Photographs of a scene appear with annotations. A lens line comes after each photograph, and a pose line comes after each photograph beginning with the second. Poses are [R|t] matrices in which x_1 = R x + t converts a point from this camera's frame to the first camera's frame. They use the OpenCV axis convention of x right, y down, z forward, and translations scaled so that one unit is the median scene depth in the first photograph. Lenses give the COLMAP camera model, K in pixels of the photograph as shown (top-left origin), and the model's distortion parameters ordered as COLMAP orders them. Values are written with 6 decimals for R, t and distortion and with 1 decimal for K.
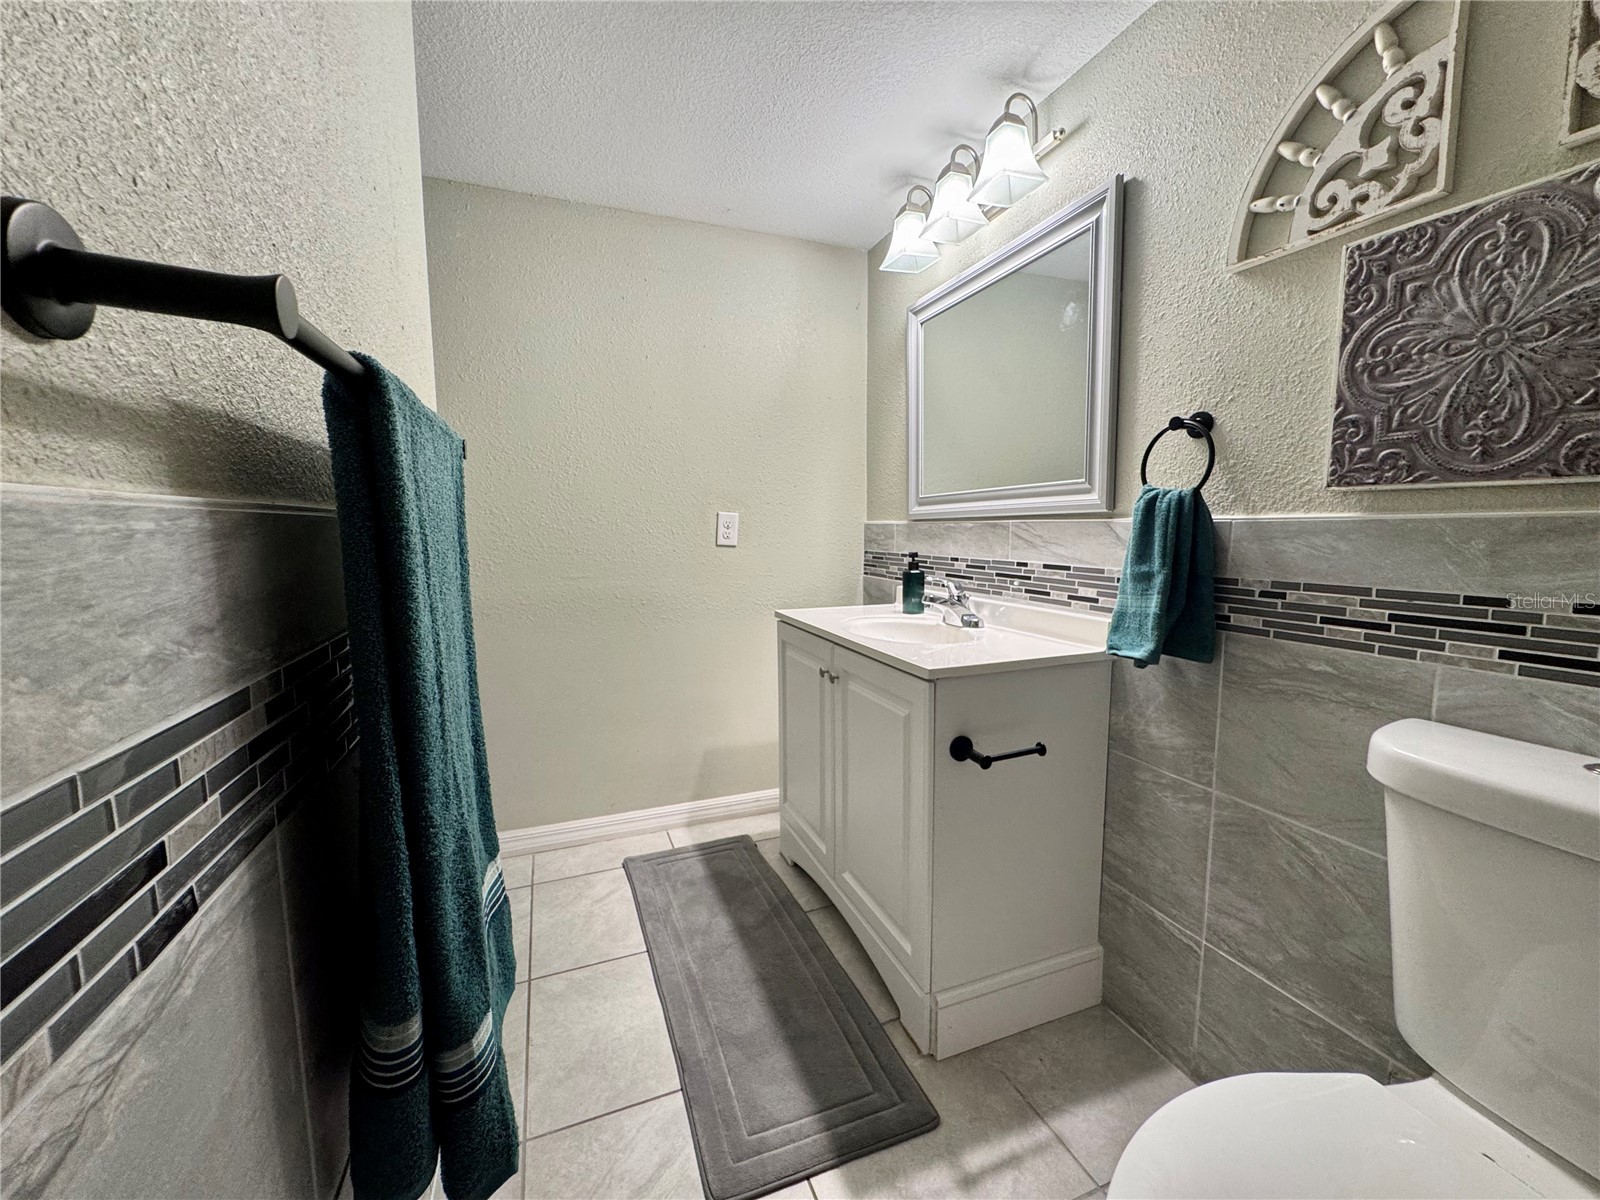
lens RADIAL K [[638.3, 0, 801.4], [0, 638.3, 598.9], [0, 0, 1]] dist [-0.002474, 0.000496]
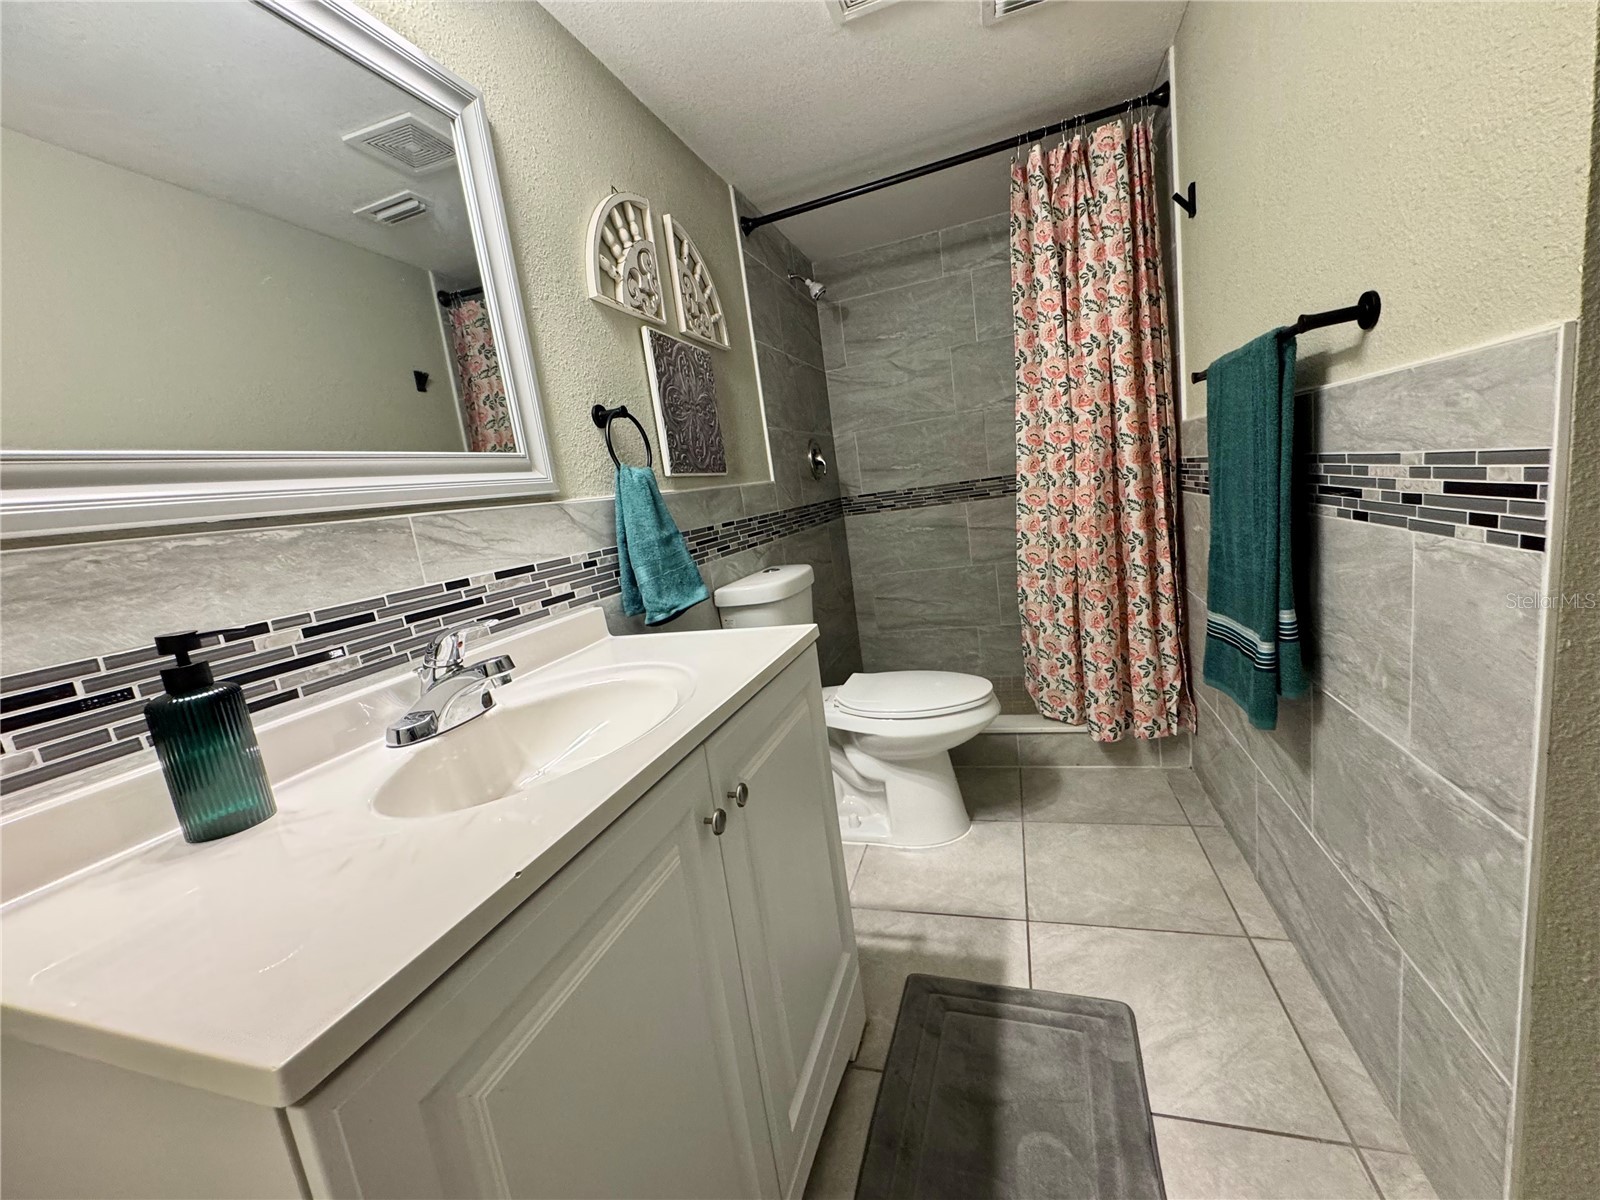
lens RADIAL K [[622.0, 0, 800.0], [0, 622.0, 600.0], [0, 0, 1]] dist [0.000412, 0.000120]
pose [[-0.761143, 0.003759, 0.648574, -0.306383], [0.216655, 0.944016, 0.248788, -0.127767], [-0.611328, 0.329880, -0.719345, 1.355034]]
